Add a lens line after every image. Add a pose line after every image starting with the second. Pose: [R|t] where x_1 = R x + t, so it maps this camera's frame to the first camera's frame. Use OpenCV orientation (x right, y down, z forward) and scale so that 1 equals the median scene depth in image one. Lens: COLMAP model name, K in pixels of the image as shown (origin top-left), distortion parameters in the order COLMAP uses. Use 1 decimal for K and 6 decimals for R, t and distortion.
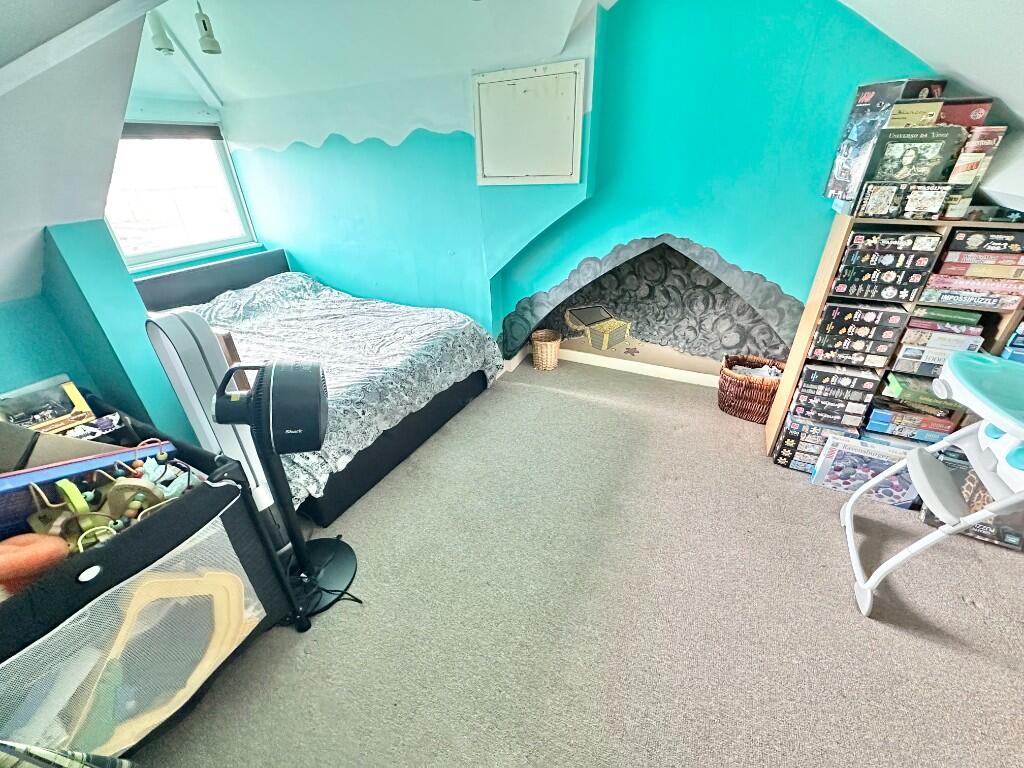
lens RADIAL K [[408.0, 0, 512.0], [0, 408.0, 384.0], [0, 0, 1]] dist [-0.002007, 0.000359]
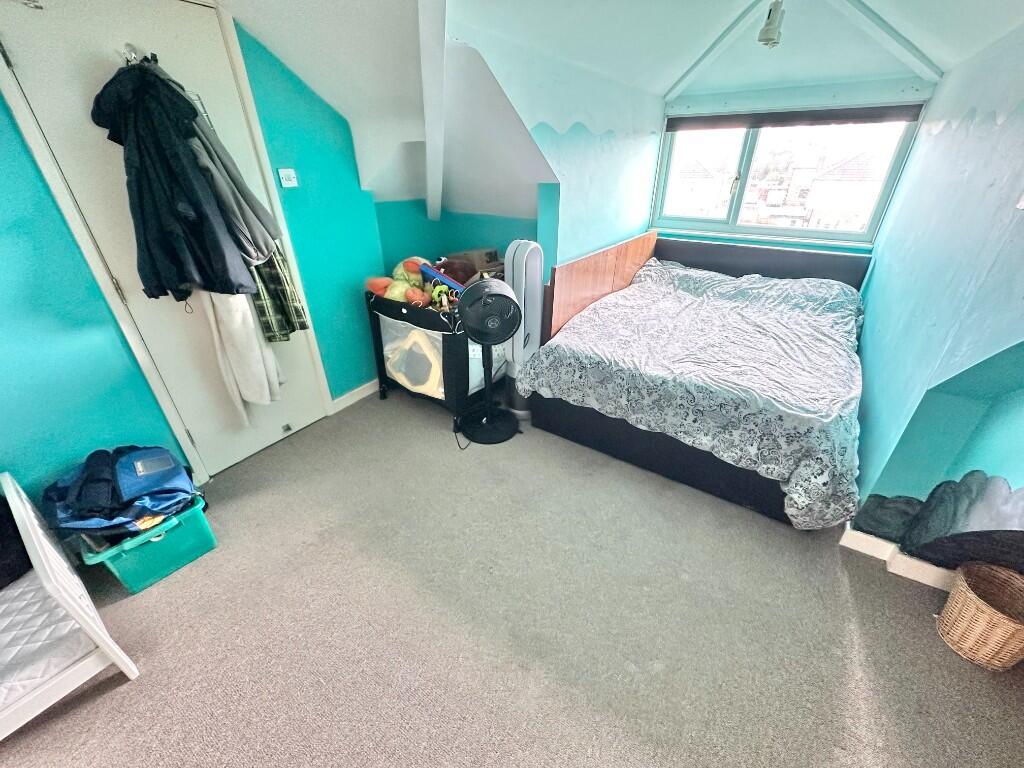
lens RADIAL K [[408.0, 0, 512.0], [0, 408.0, 384.0], [0, 0, 1]] dist [-0.002007, 0.000359]
pose [[-0.115591, 0.509402, -0.852730, 0.451736], [-0.479134, 0.723411, 0.497099, -0.277244], [0.870097, 0.466032, 0.160452, 0.484403]]
